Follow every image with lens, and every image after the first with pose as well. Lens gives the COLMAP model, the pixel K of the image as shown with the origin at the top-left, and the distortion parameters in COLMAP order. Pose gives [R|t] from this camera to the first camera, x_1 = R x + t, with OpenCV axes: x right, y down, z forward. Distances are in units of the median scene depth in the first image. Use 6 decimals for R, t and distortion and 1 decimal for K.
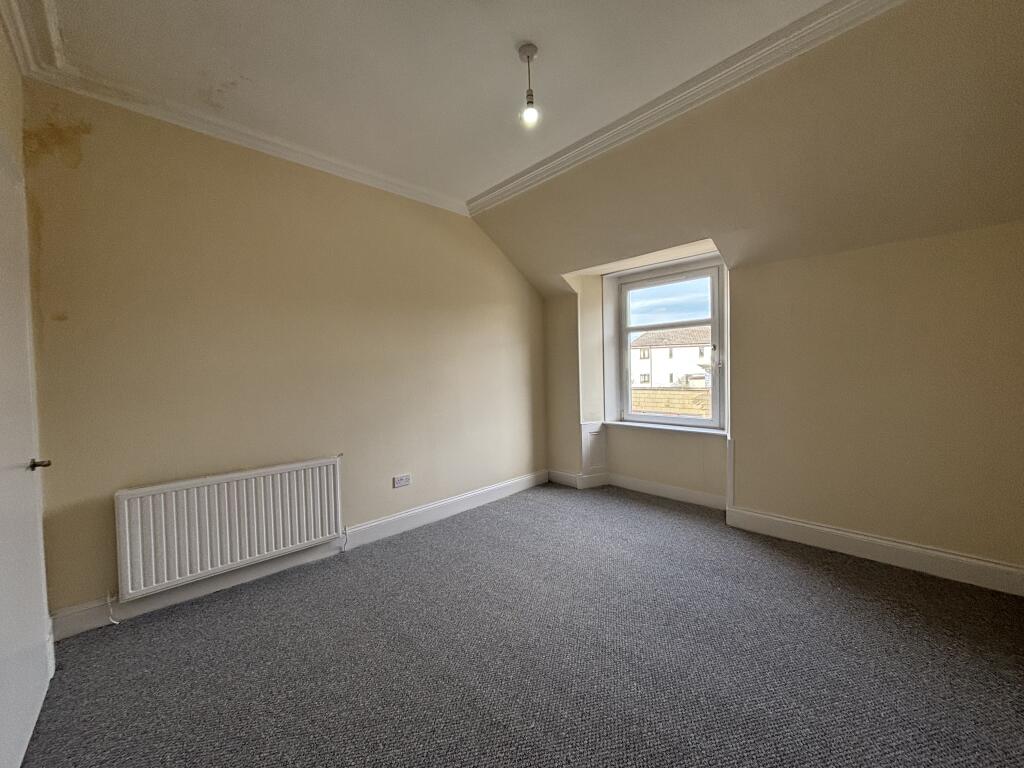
lens RADIAL K [[411.6, 0, 520.4], [0, 411.6, 383.4], [0, 0, 1]] dist [-0.000348, -0.000528]
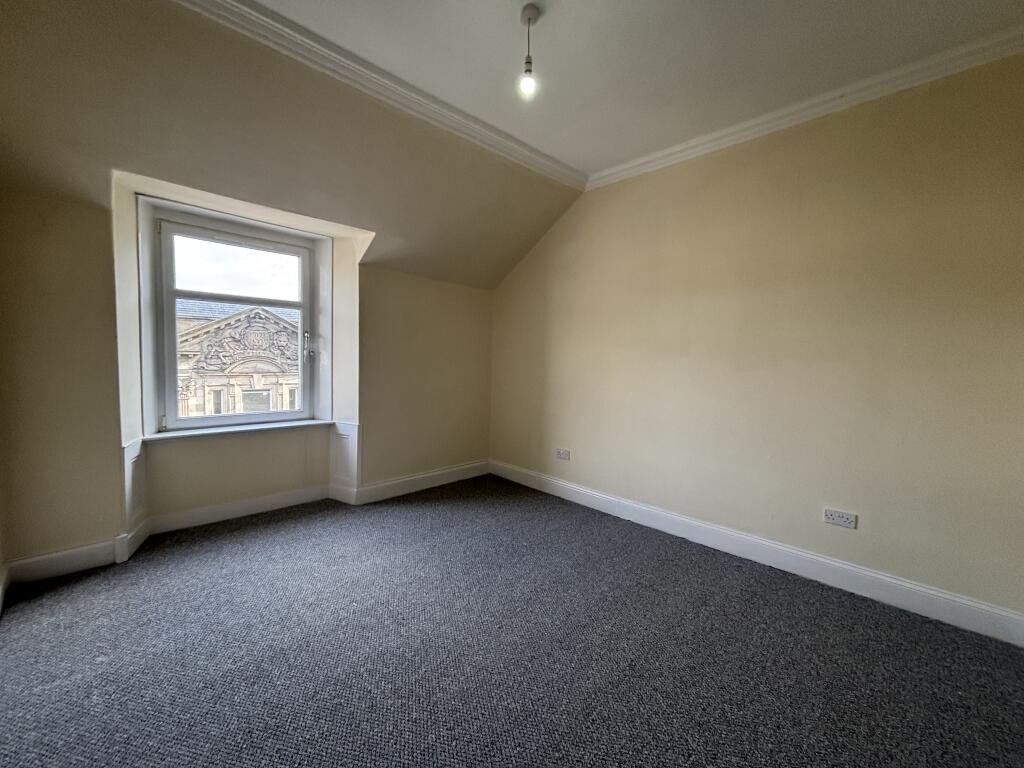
lens RADIAL K [[411.6, 0, 506.2], [0, 411.6, 375.7], [0, 0, 1]] dist [-0.000348, -0.000528]
pose [[0.000188, -0.024745, 0.999694, -0.451833], [0.009436, 0.999649, 0.024742, -0.009812], [-0.999955, 0.009429, 0.000422, 0.506154]]
